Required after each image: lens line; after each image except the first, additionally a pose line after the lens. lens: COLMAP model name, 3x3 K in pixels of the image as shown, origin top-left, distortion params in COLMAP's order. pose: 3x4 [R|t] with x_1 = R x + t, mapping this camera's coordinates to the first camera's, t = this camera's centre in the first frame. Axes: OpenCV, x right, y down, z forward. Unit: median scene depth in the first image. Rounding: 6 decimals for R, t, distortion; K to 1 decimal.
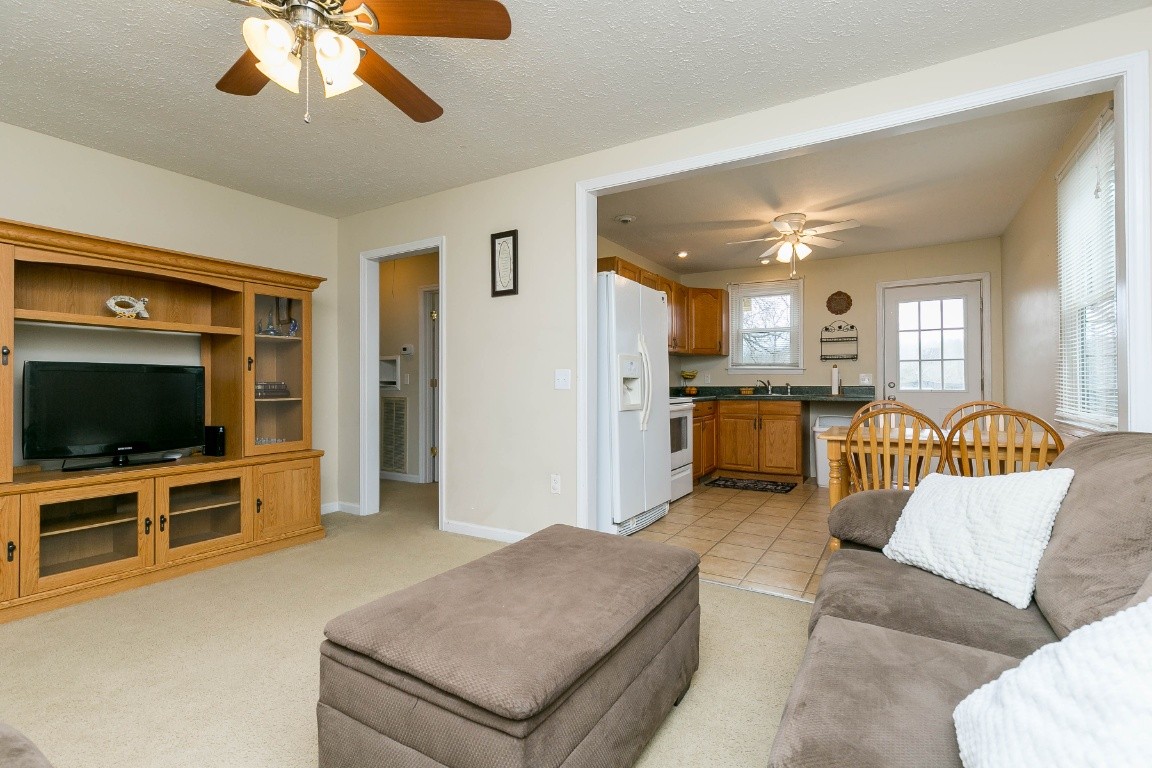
lens RADIAL K [[530.4, 0, 579.4], [0, 530.4, 378.1], [0, 0, 1]] dist [0.005366, -0.001029]
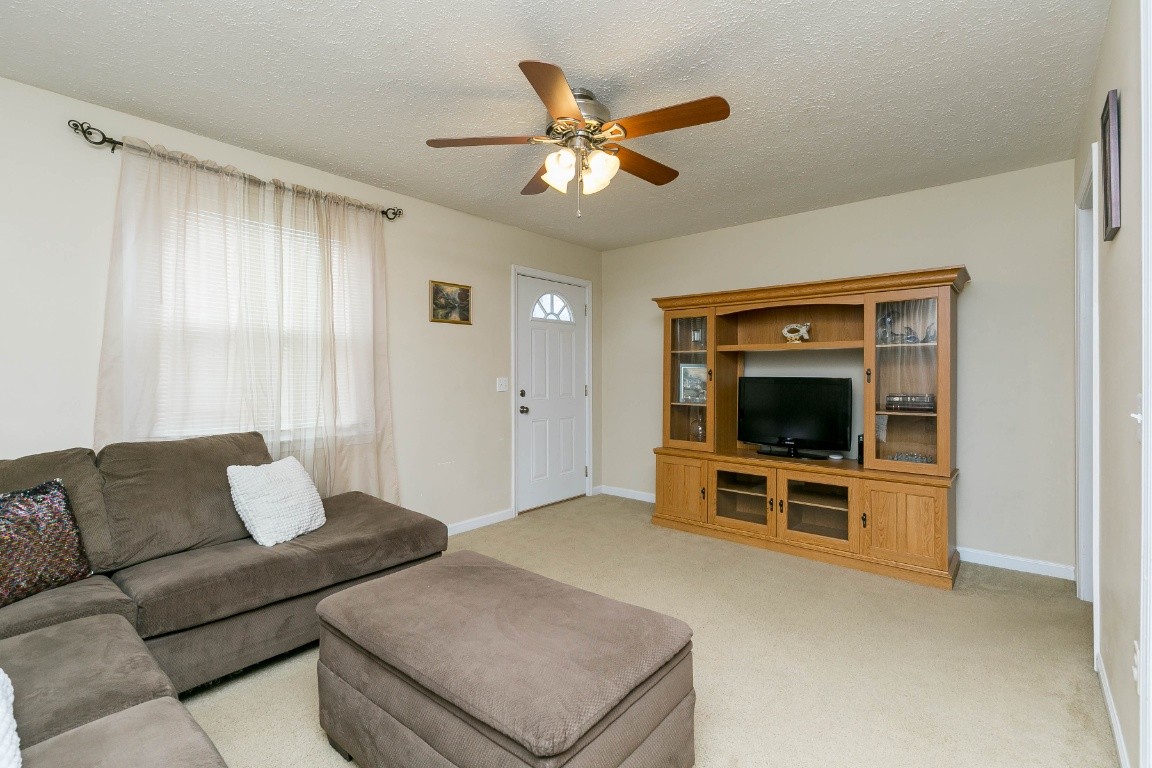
lens RADIAL K [[527.4, 0, 579.8], [0, 527.4, 372.8], [0, 0, 1]] dist [0.002392, 0.000200]
pose [[-0.159913, -0.000597, -0.987131, 0.409478], [0.011205, 0.999934, -0.002420, -0.033714], [0.987068, -0.011448, -0.159895, 0.589426]]
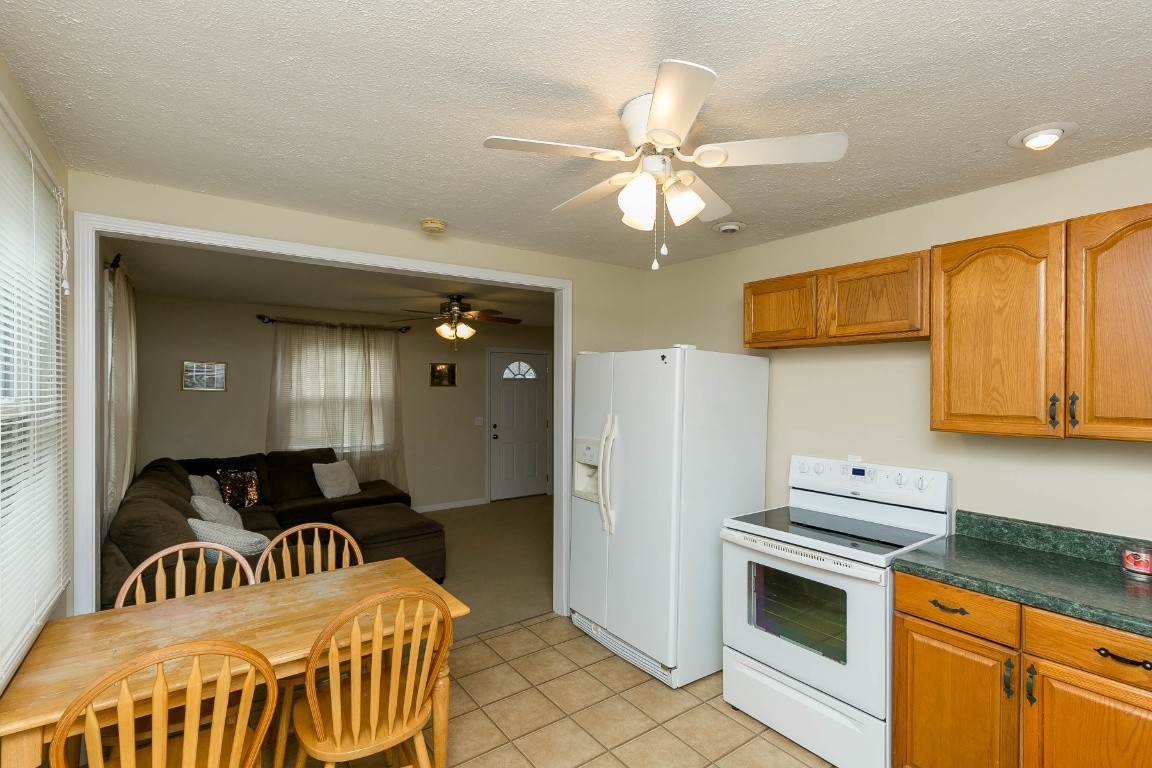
lens RADIAL K [[537.6, 0, 575.1], [0, 537.6, 389.7], [0, 0, 1]] dist [0.003653, -0.001156]
pose [[-0.393187, 0.003719, -0.919451, 0.950987], [0.008394, 0.999965, 0.000455, -0.127804], [0.919420, -0.007539, -0.393204, 1.343356]]
